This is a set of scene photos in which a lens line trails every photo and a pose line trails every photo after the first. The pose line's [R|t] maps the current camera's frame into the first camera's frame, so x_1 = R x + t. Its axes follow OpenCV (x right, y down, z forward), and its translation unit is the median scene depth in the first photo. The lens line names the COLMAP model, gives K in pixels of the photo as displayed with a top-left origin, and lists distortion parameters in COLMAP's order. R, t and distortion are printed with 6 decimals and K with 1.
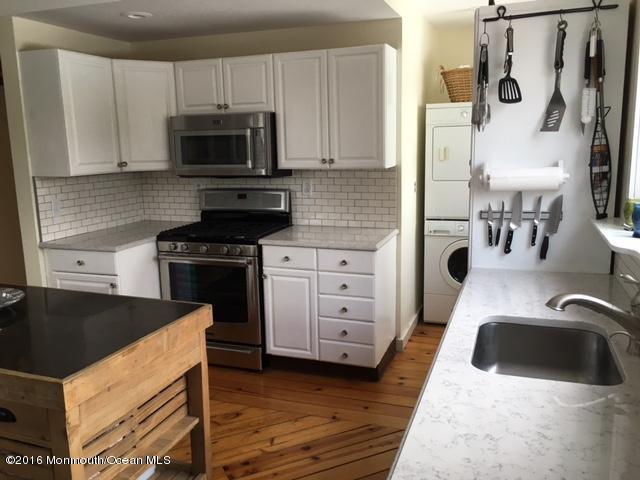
lens RADIAL K [[542.8, 0, 320.2], [0, 542.8, 242.9], [0, 0, 1]] dist [0.055676, -0.085136]
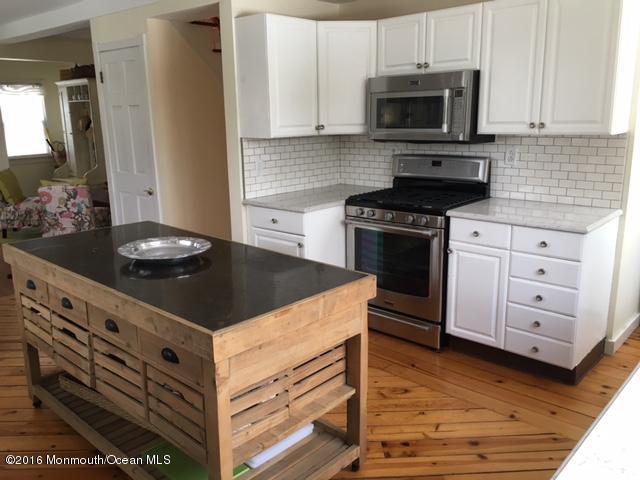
lens RADIAL K [[542.8, 0, 315.1], [0, 542.8, 243.9], [0, 0, 1]] dist [0.055676, -0.085136]
pose [[0.921299, 0.093685, -0.377400, 0.036809], [-0.070715, 0.994725, 0.074301, -0.003067], [0.382370, -0.041766, 0.923065, 0.059190]]
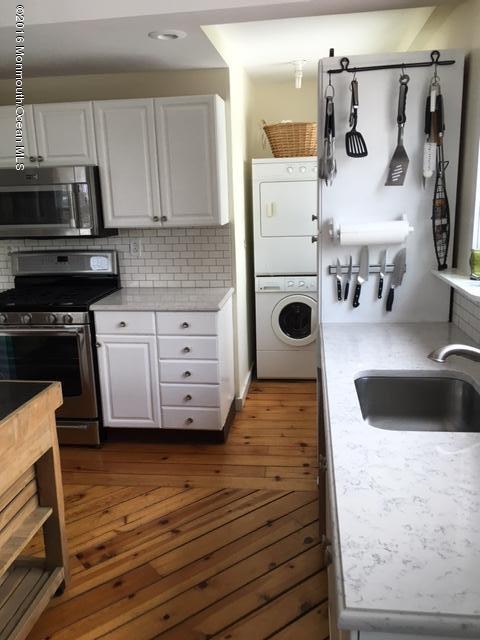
lens RADIAL K [[542.8, 0, 241.6], [0, 542.8, 321.2], [0, 0, 1]] dist [0.055676, -0.085136]
pose [[0.975025, -0.056925, 0.214676, -0.064689], [0.048948, 0.997905, 0.042294, -0.006197], [-0.216634, -0.030730, 0.975769, 0.043255]]
